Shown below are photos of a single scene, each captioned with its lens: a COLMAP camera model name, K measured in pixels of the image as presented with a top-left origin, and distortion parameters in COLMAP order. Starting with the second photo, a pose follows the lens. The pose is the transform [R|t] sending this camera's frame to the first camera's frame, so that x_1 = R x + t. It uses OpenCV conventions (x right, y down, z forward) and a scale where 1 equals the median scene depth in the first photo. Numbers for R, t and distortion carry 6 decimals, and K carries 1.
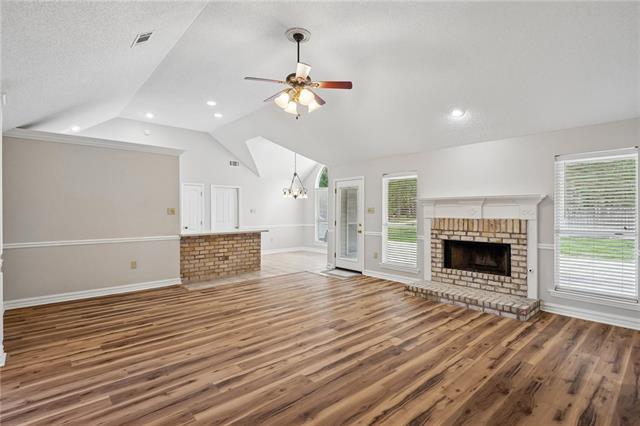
lens RADIAL K [[310.5, 0, 319.2], [0, 310.5, 211.8], [0, 0, 1]] dist [-0.000995, -0.001412]
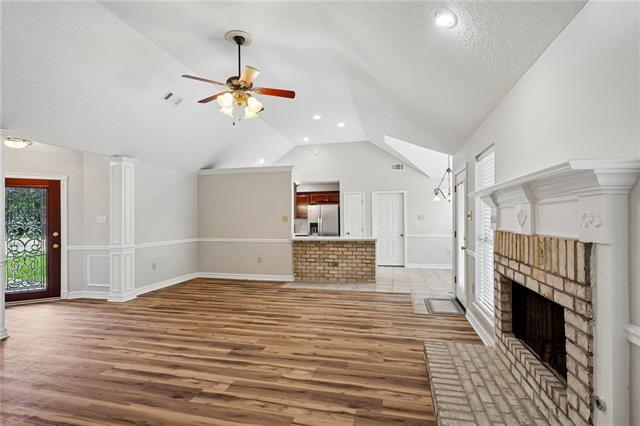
lens RADIAL K [[310.5, 0, 320.9], [0, 310.5, 216.9], [0, 0, 1]] dist [-0.000995, -0.001412]
pose [[0.571181, -0.008008, -0.820785, 0.802002], [0.006271, 0.999966, -0.005393, -0.001626], [0.820800, -0.002067, 0.571211, 0.601994]]
